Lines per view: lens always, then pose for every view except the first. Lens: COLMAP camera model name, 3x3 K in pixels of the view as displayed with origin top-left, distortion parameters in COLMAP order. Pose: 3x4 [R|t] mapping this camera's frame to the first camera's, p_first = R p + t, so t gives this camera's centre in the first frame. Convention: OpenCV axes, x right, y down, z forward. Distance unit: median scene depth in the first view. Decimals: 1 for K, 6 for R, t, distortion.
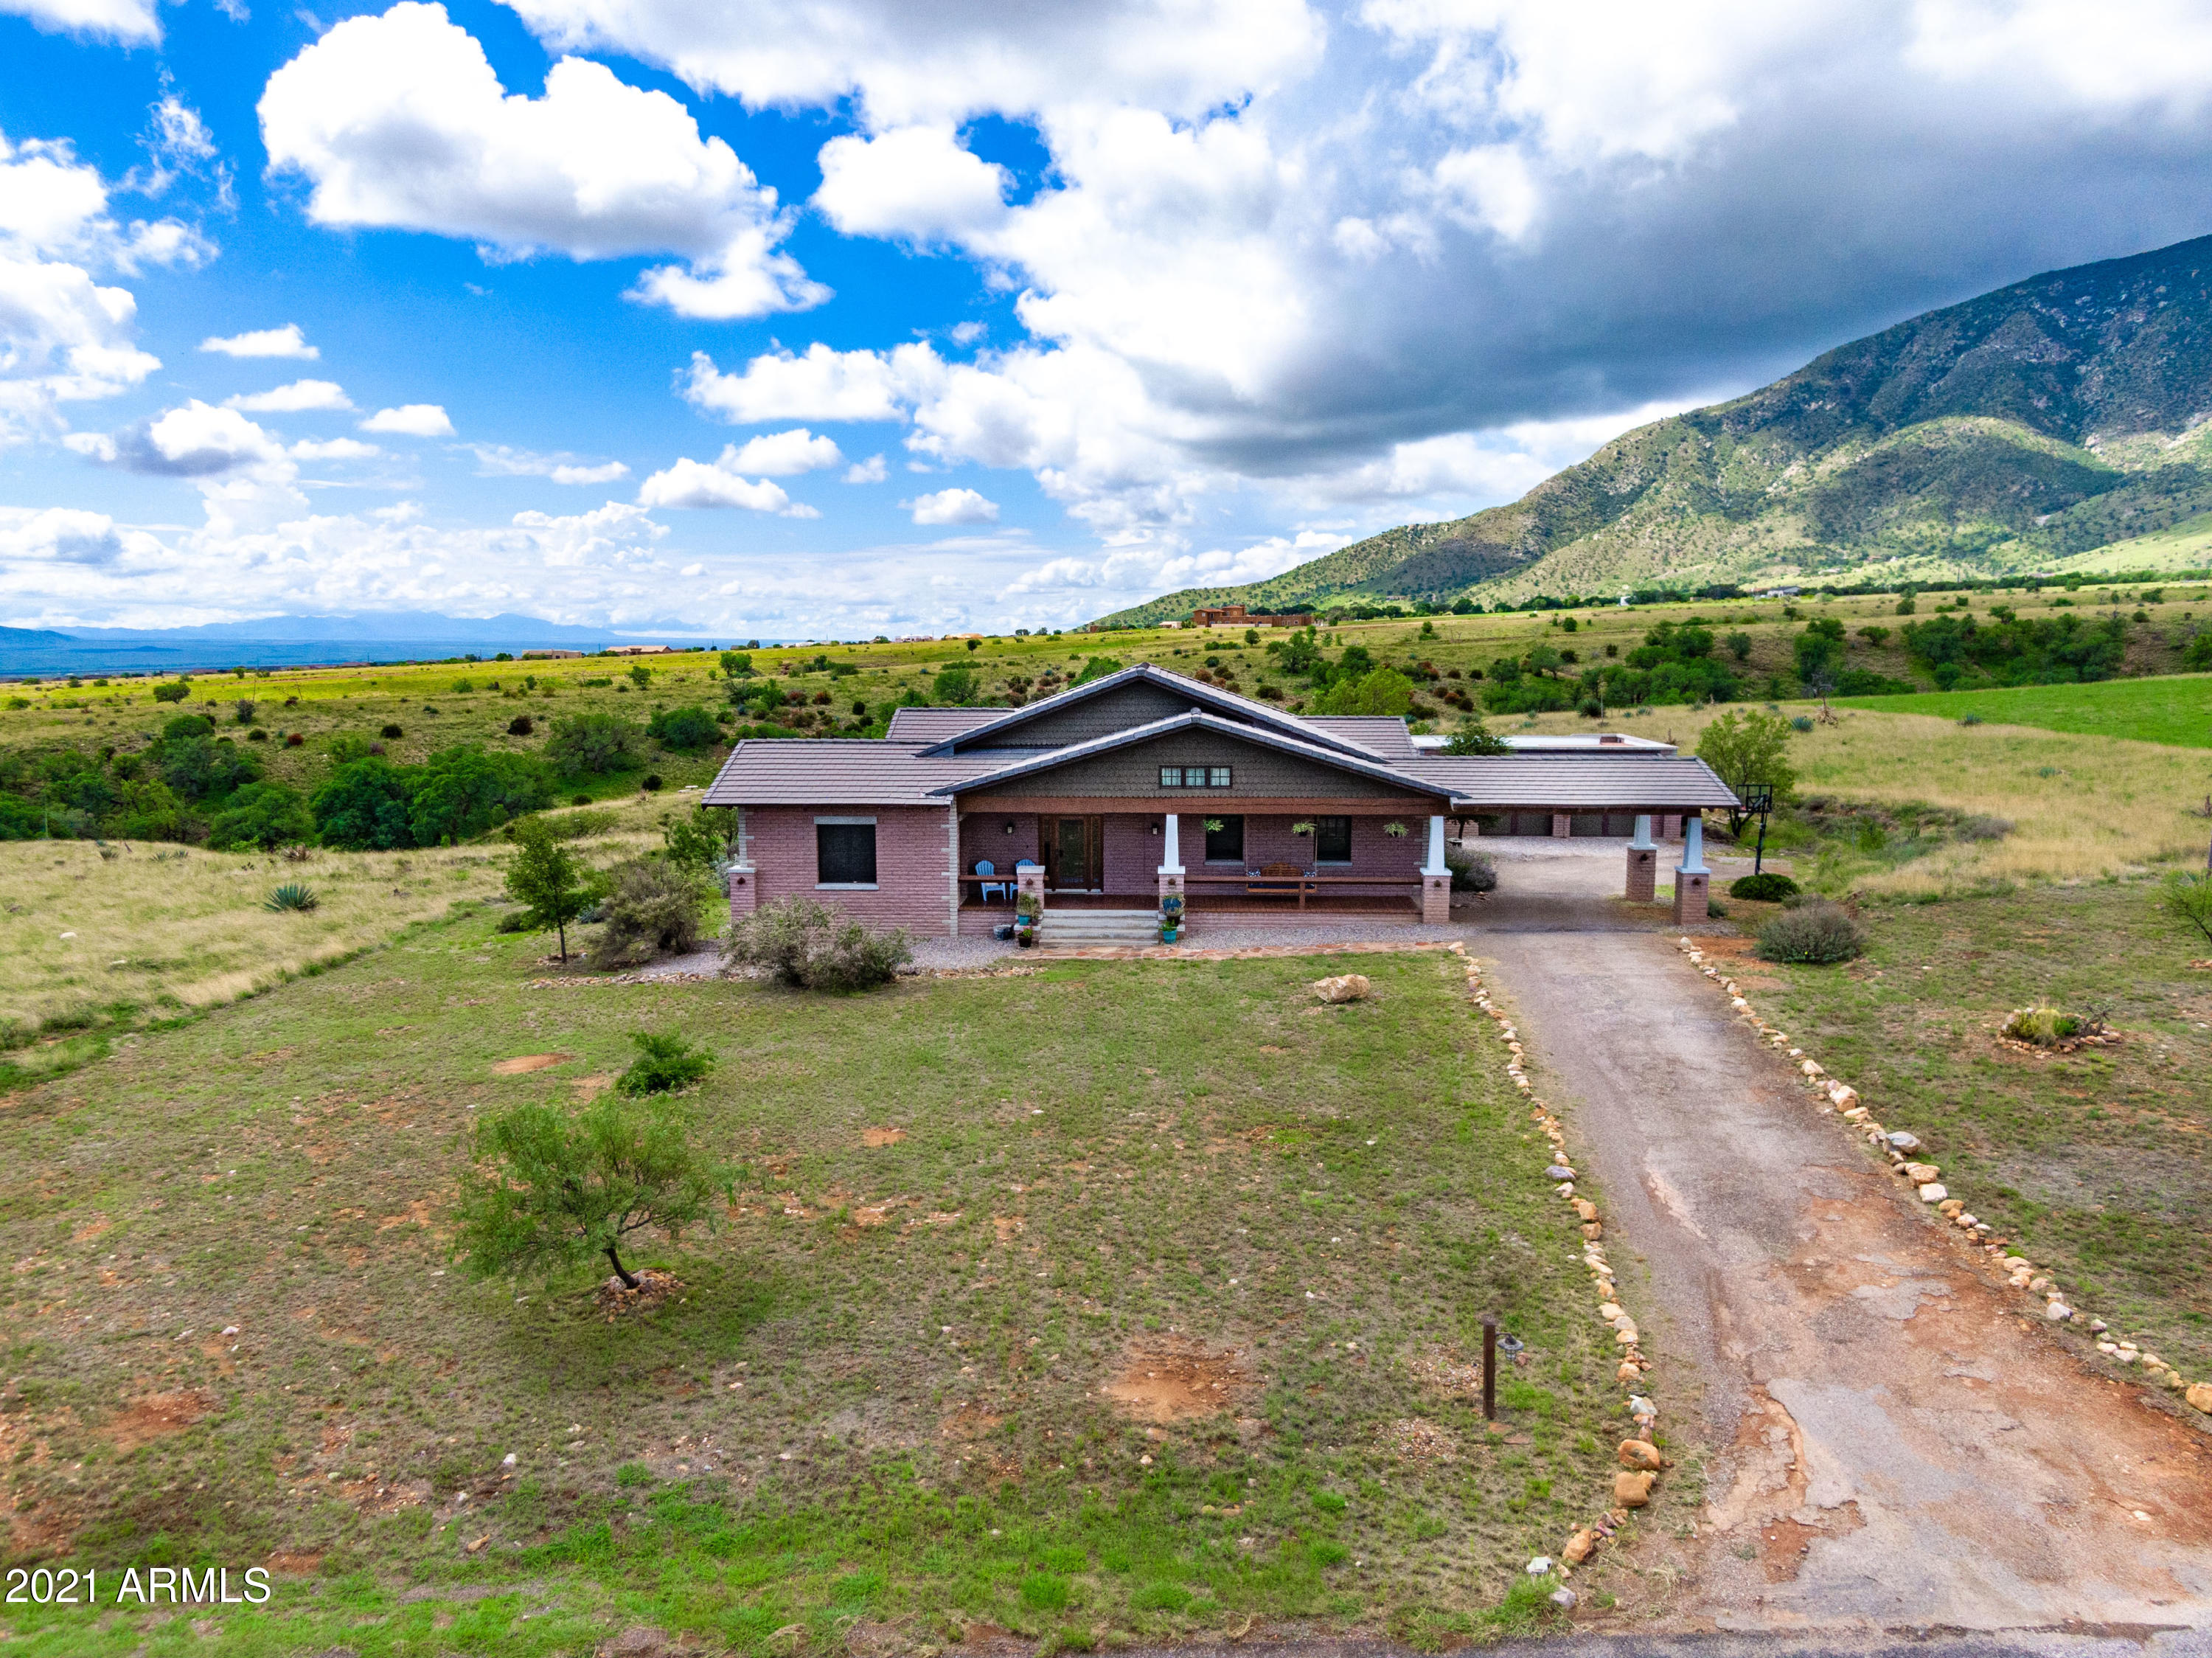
lens RADIAL K [[1622.5, 0, 1145.6], [0, 1622.5, 841.0], [0, 0, 1]] dist [0.008318, -0.004839]
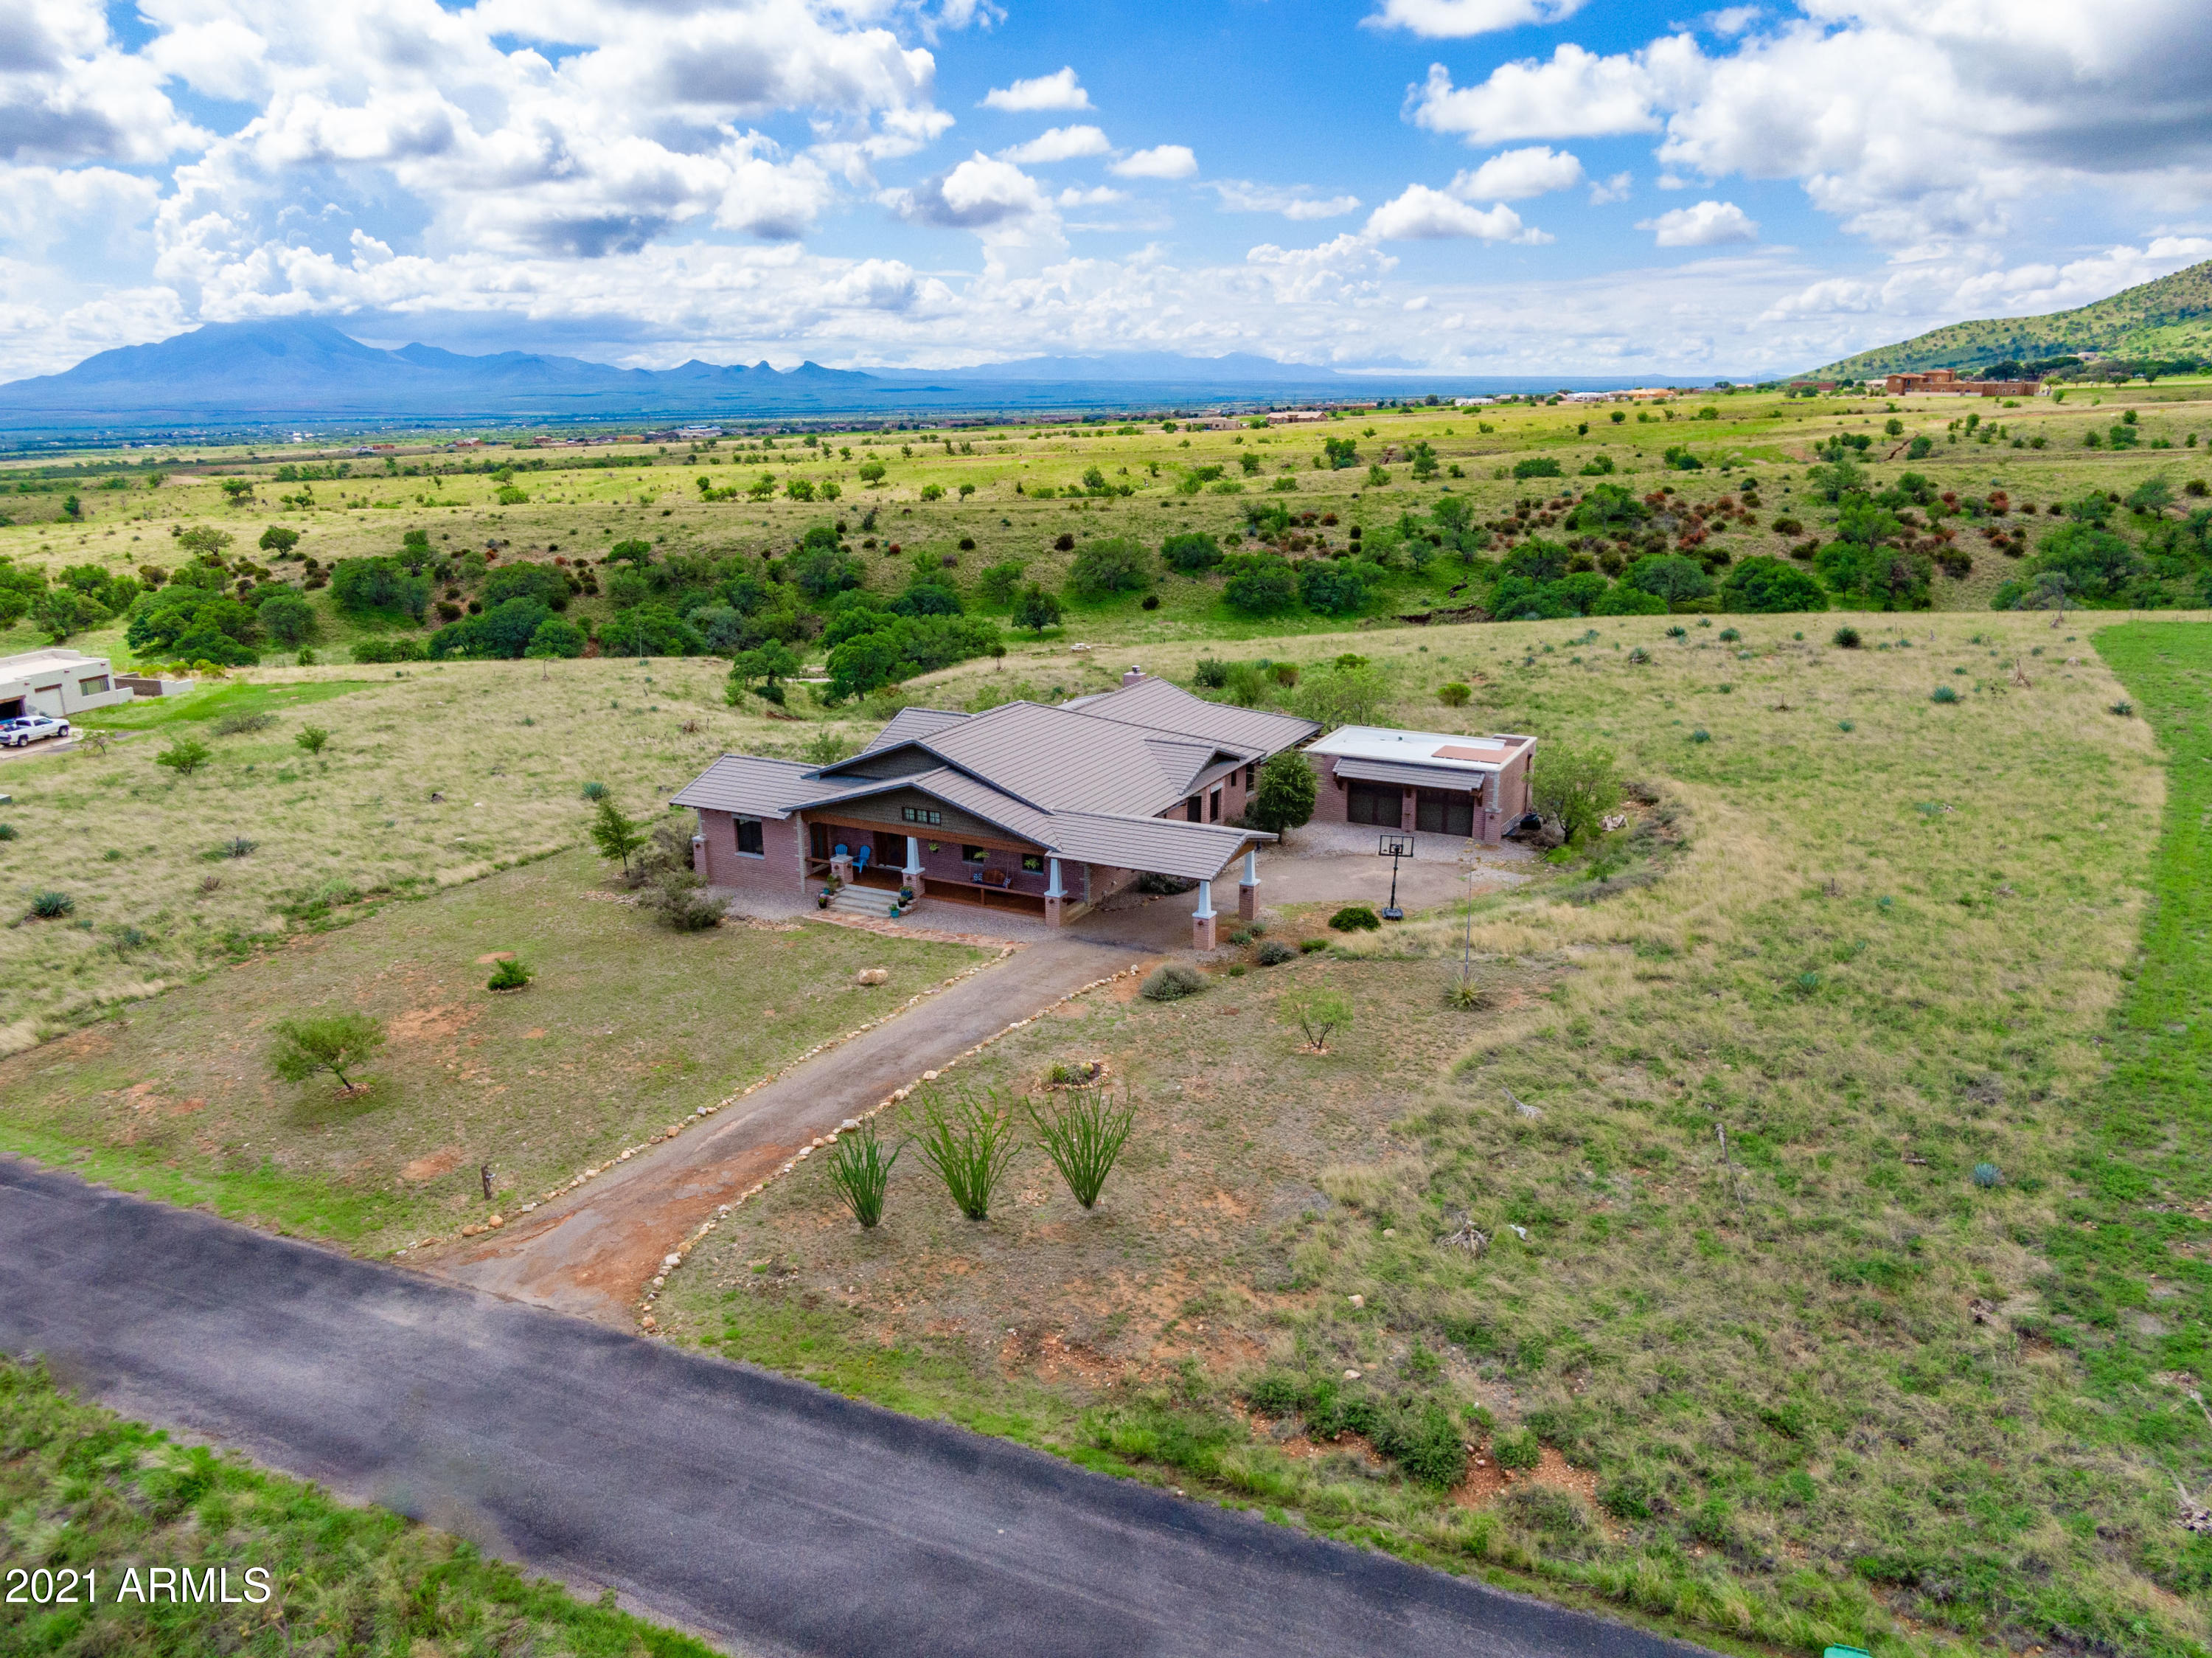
lens RADIAL K [[1645.4, 0, 1103.8], [0, 1645.4, 727.3], [0, 0, 1]] dist [0.177168, -0.235275]
pose [[0.901461, 0.089409, -0.423525, 0.837368], [-0.053812, 0.993993, 0.095300, -0.279076], [0.429502, -0.063119, 0.900858, -0.390408]]
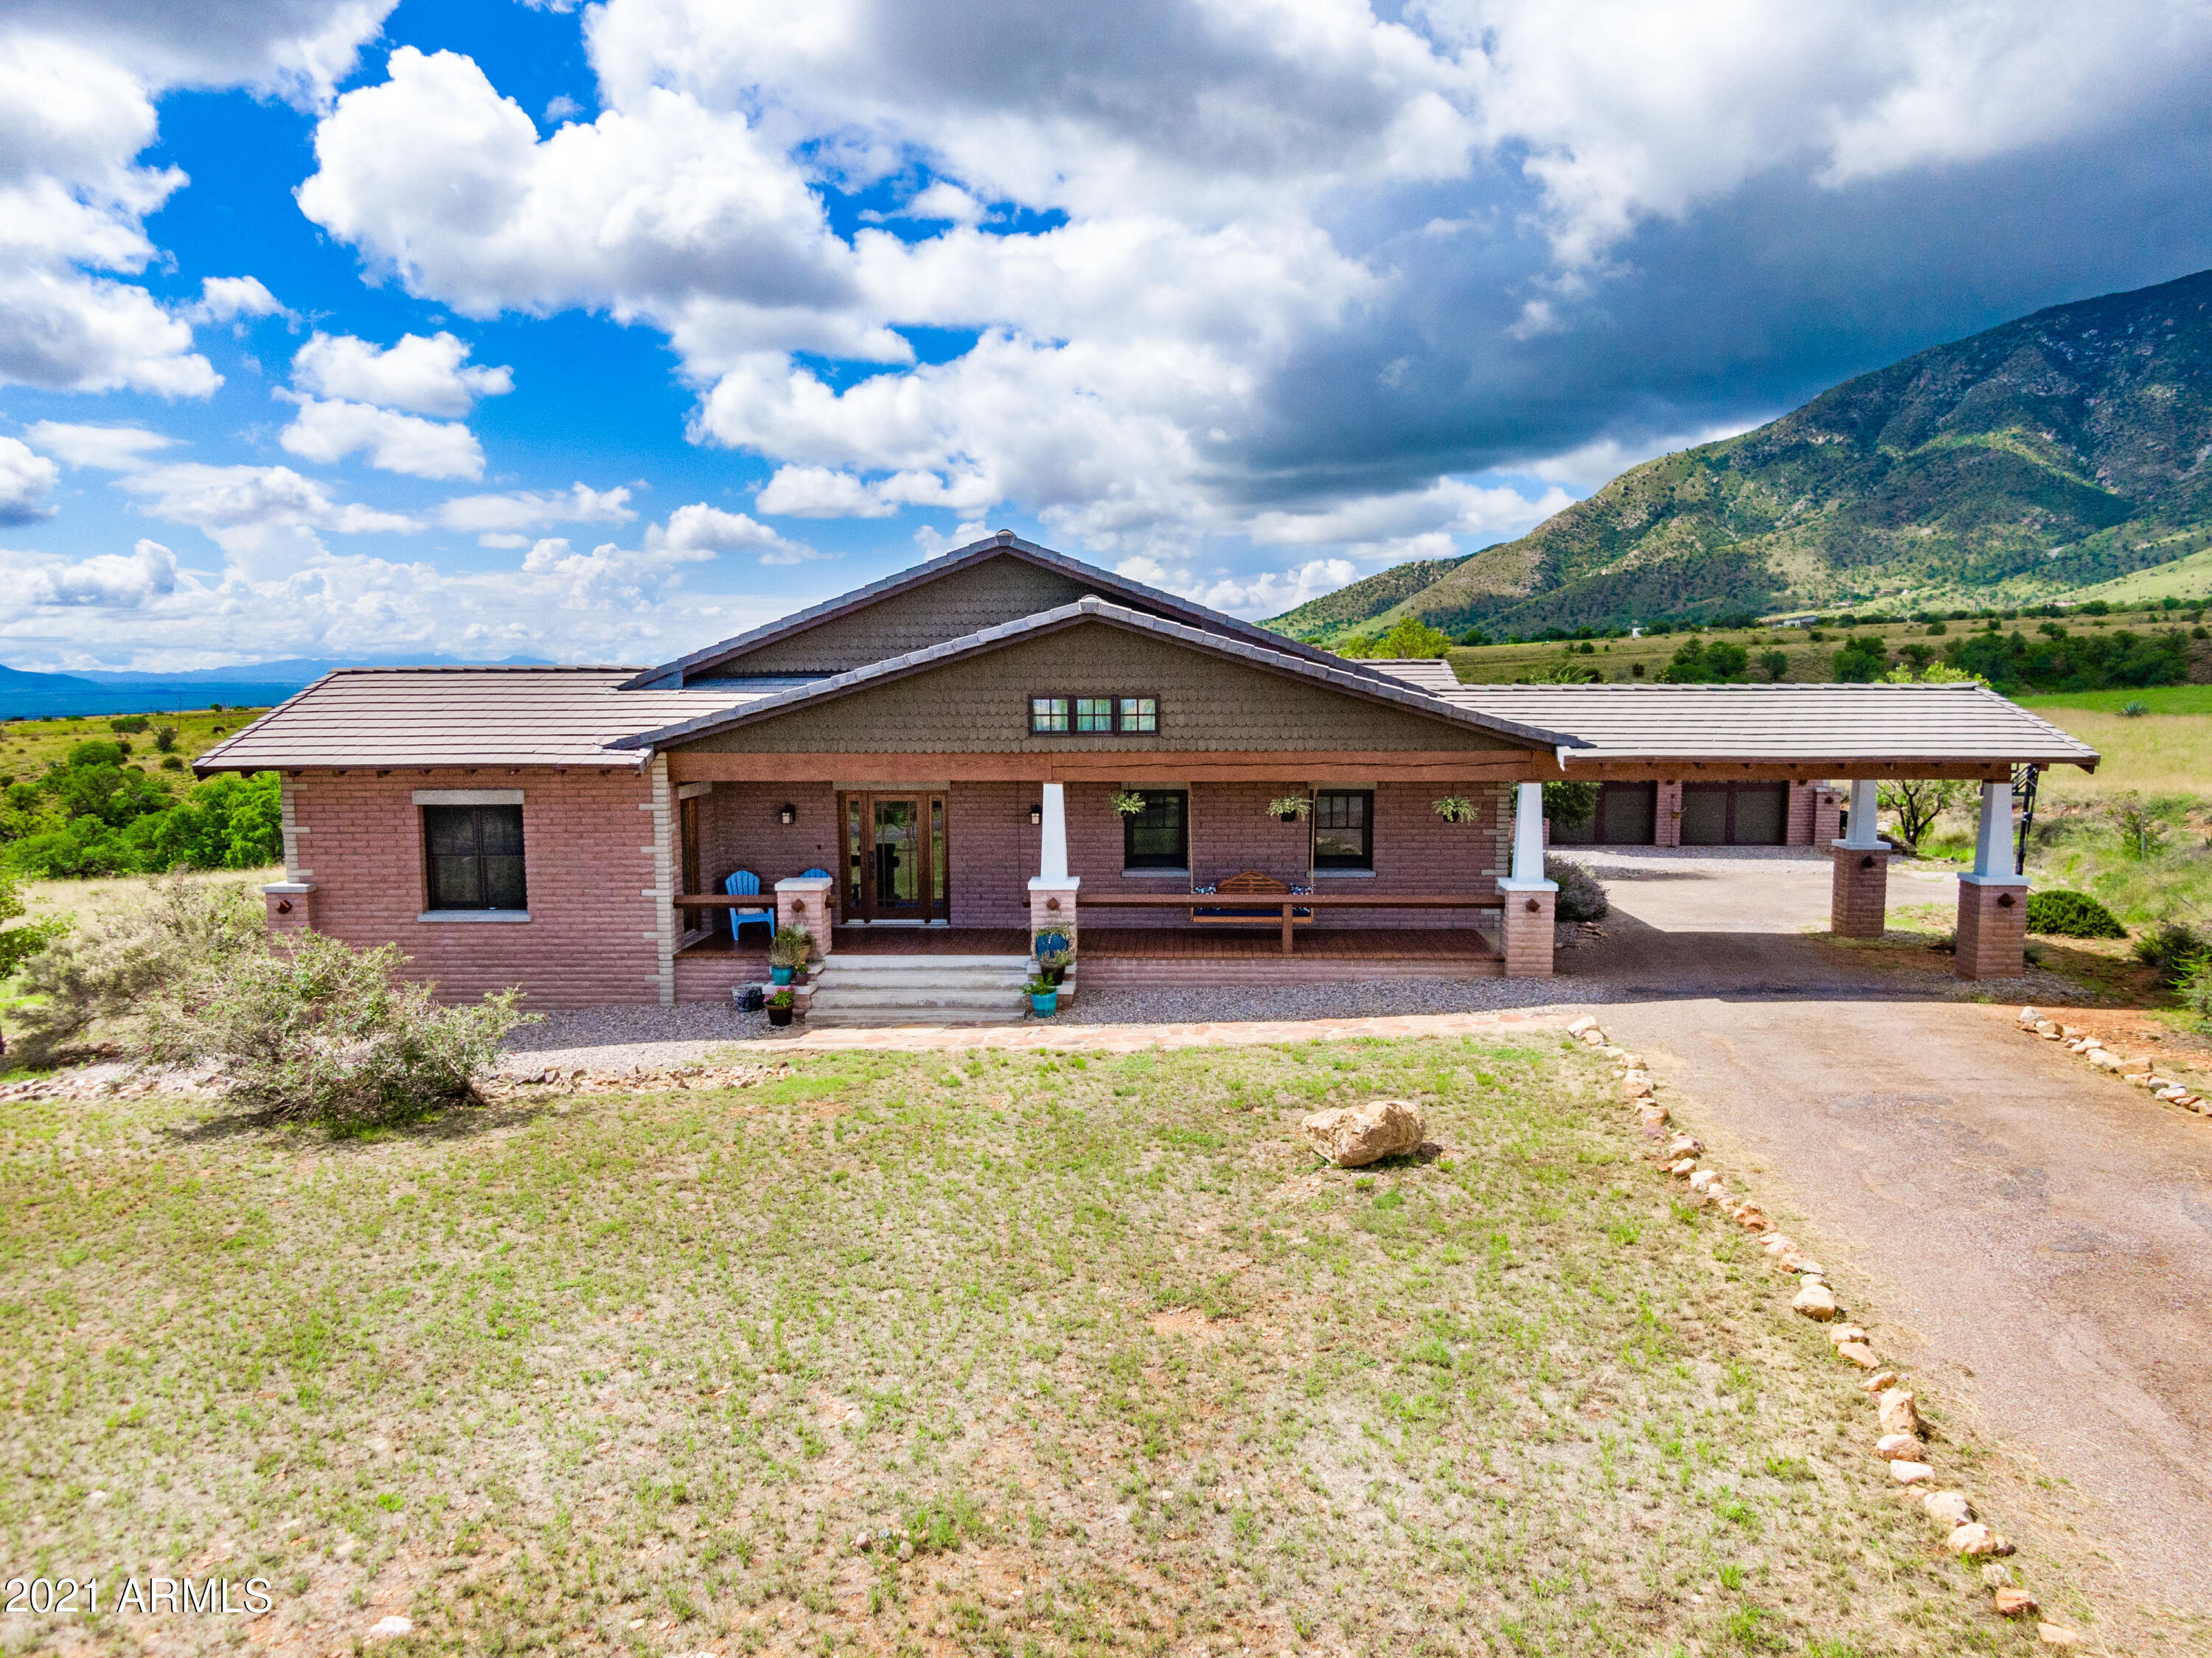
lens RADIAL K [[1622.5, 0, 1145.6], [0, 1622.5, 841.0], [0, 0, 1]] dist [0.008318, -0.004839]
pose [[0.999977, -0.004185, -0.005317, 0.047770], [0.004057, 0.999707, -0.023845, 0.015703], [0.005415, 0.023823, 0.999702, 0.416206]]
